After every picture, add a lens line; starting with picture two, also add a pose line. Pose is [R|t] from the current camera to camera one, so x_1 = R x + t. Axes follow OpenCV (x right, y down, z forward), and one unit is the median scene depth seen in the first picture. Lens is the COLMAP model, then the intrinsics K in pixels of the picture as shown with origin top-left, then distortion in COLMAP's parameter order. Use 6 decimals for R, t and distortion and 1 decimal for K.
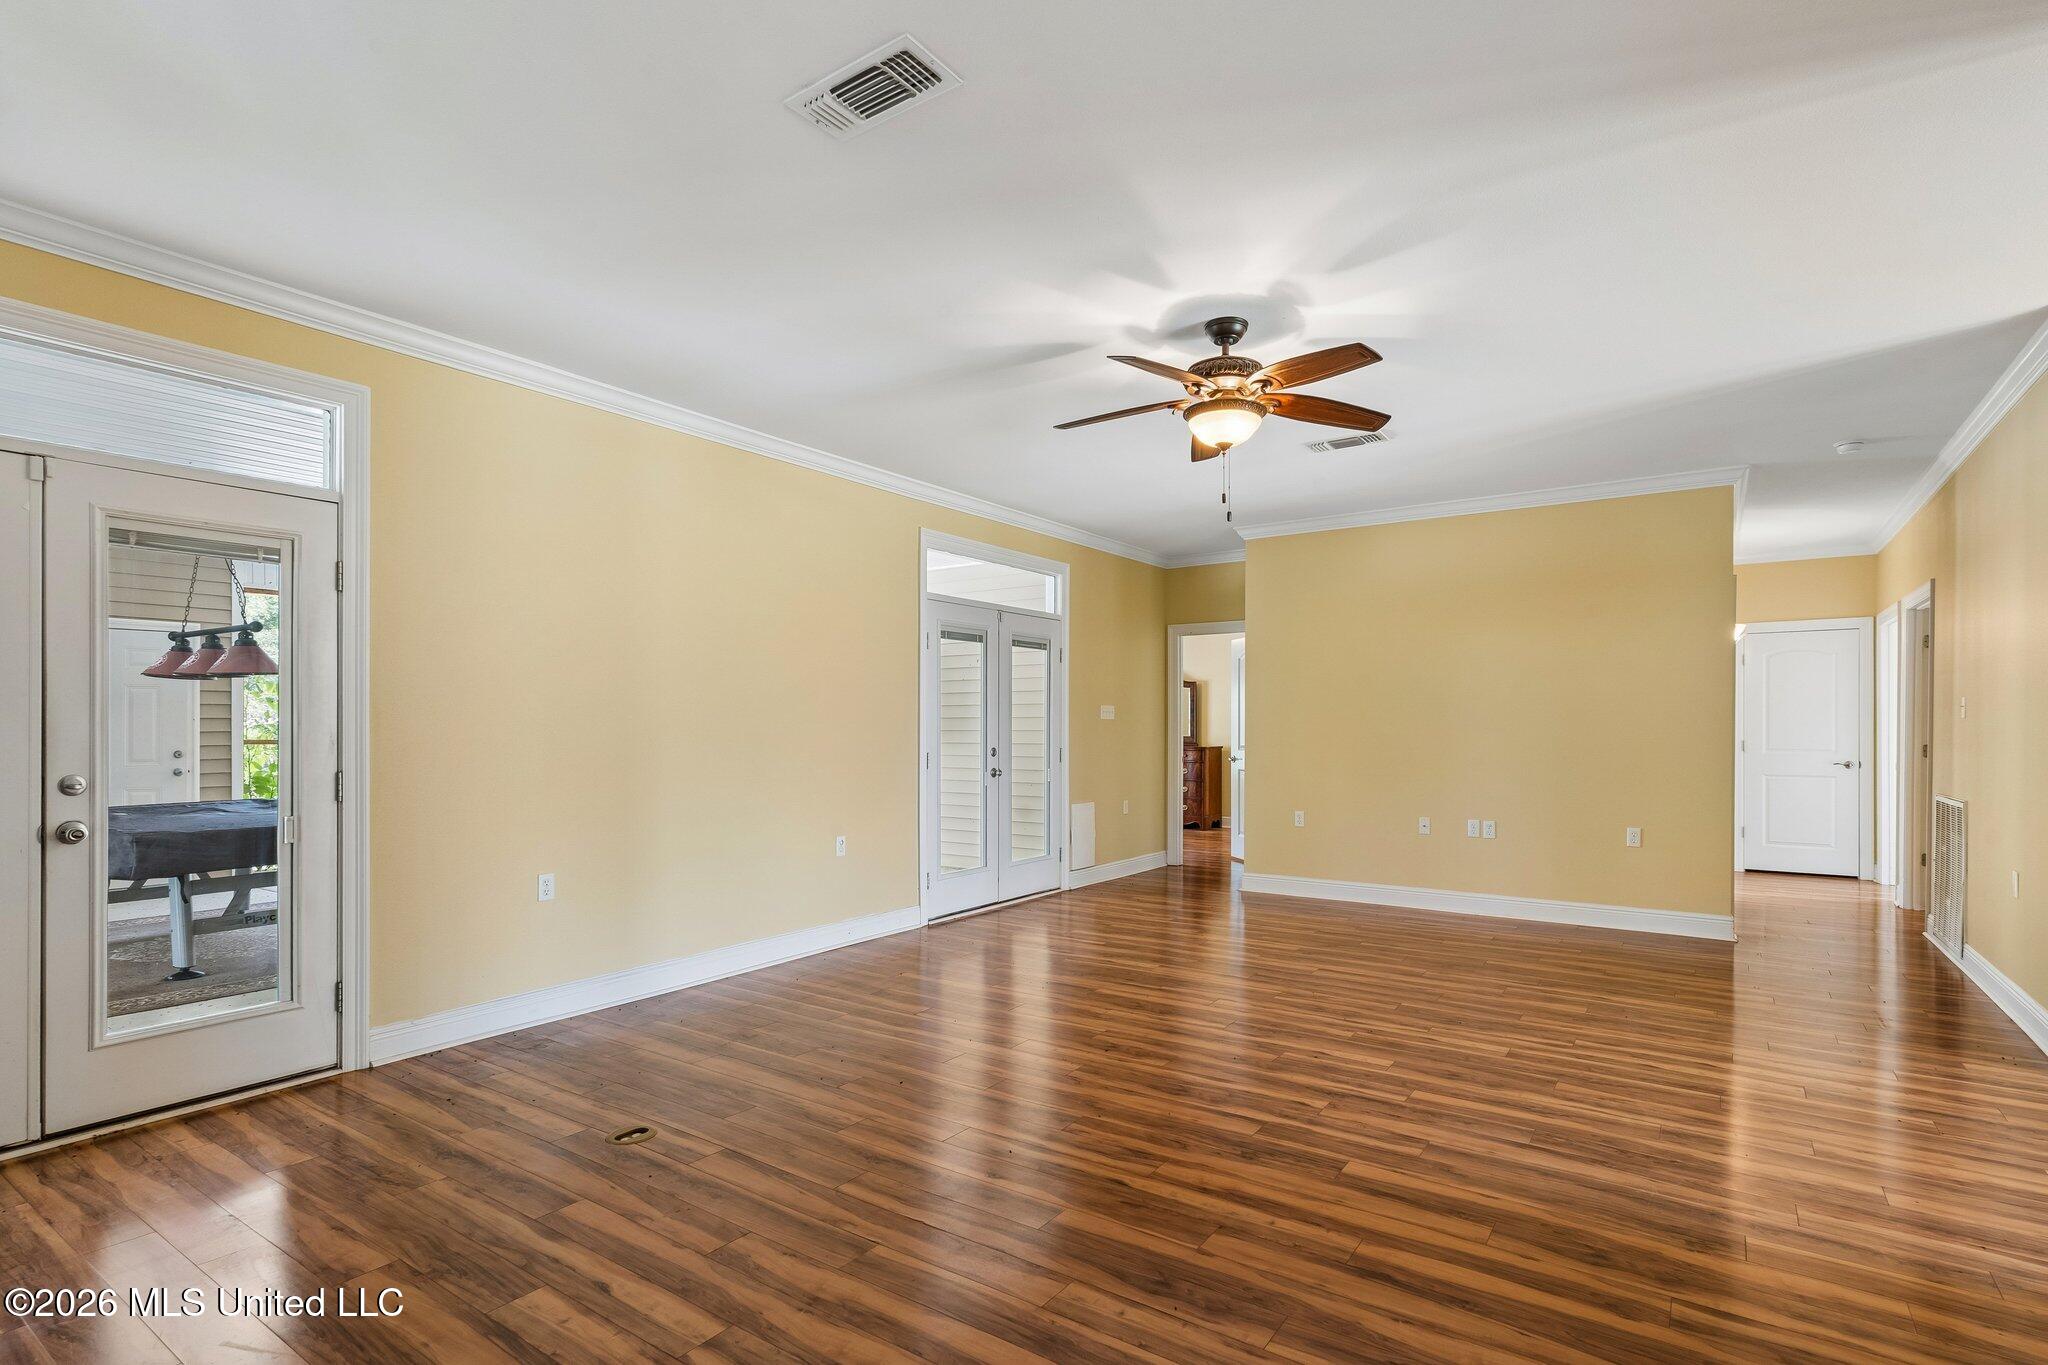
lens RADIAL K [[985.7, 0, 1031.7], [0, 985.7, 750.5], [0, 0, 1]] dist [0.002041, 0.000923]
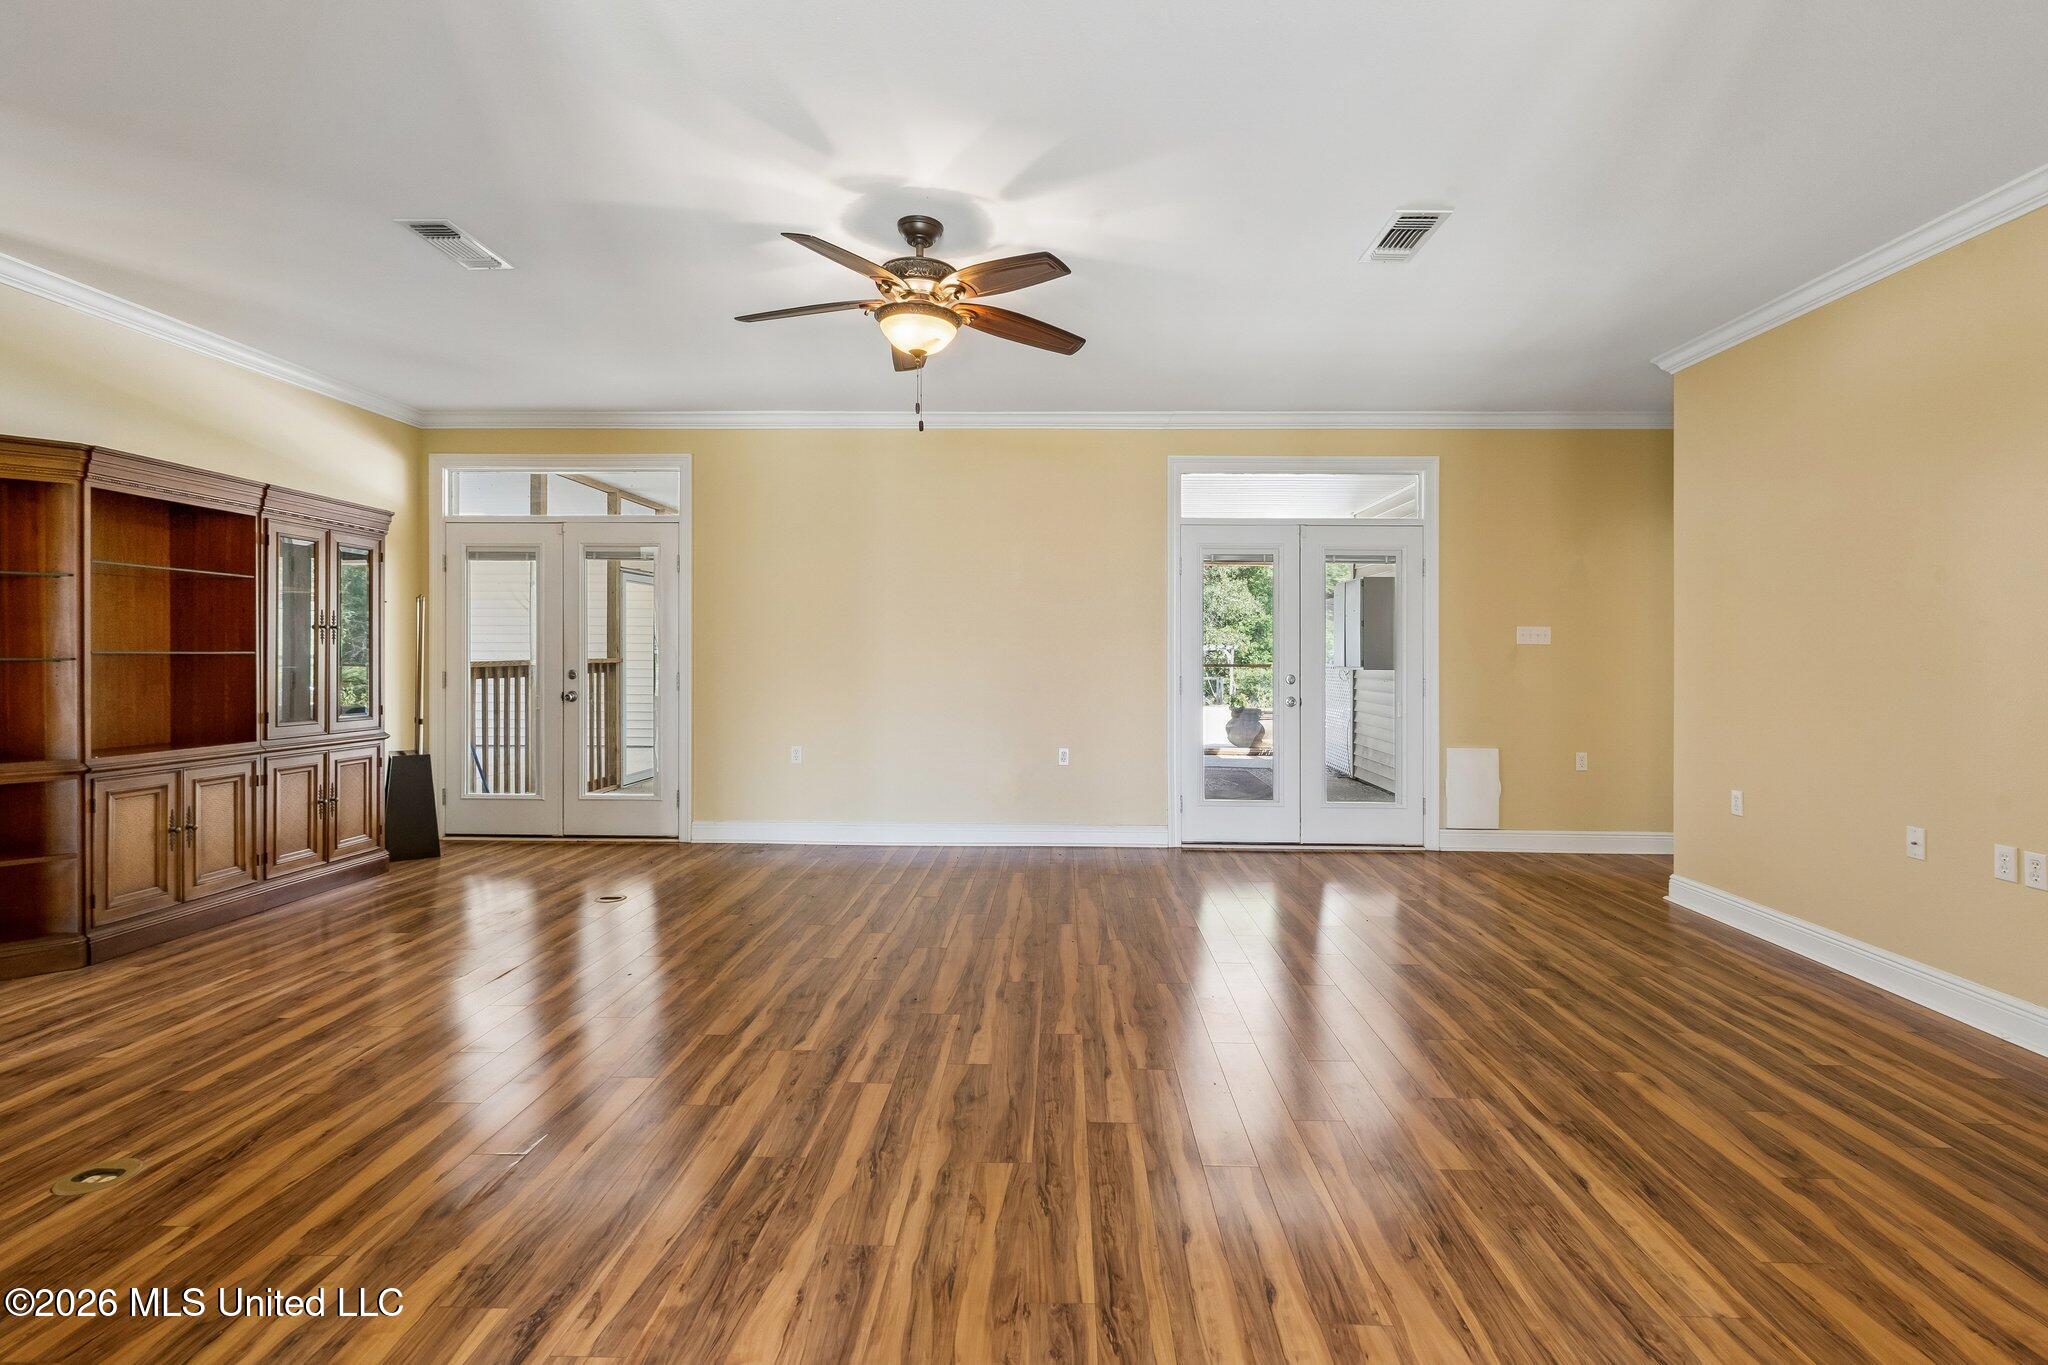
lens RADIAL K [[913.0, 0, 1044.9], [0, 913.0, 671.1], [0, 0, 1]] dist [0.005090, 0.000561]
pose [[0.553443, 0.022079, -0.832594, 1.016300], [-0.027478, 0.999588, 0.008241, -0.012974], [0.832434, 0.018317, 0.553822, 0.625403]]
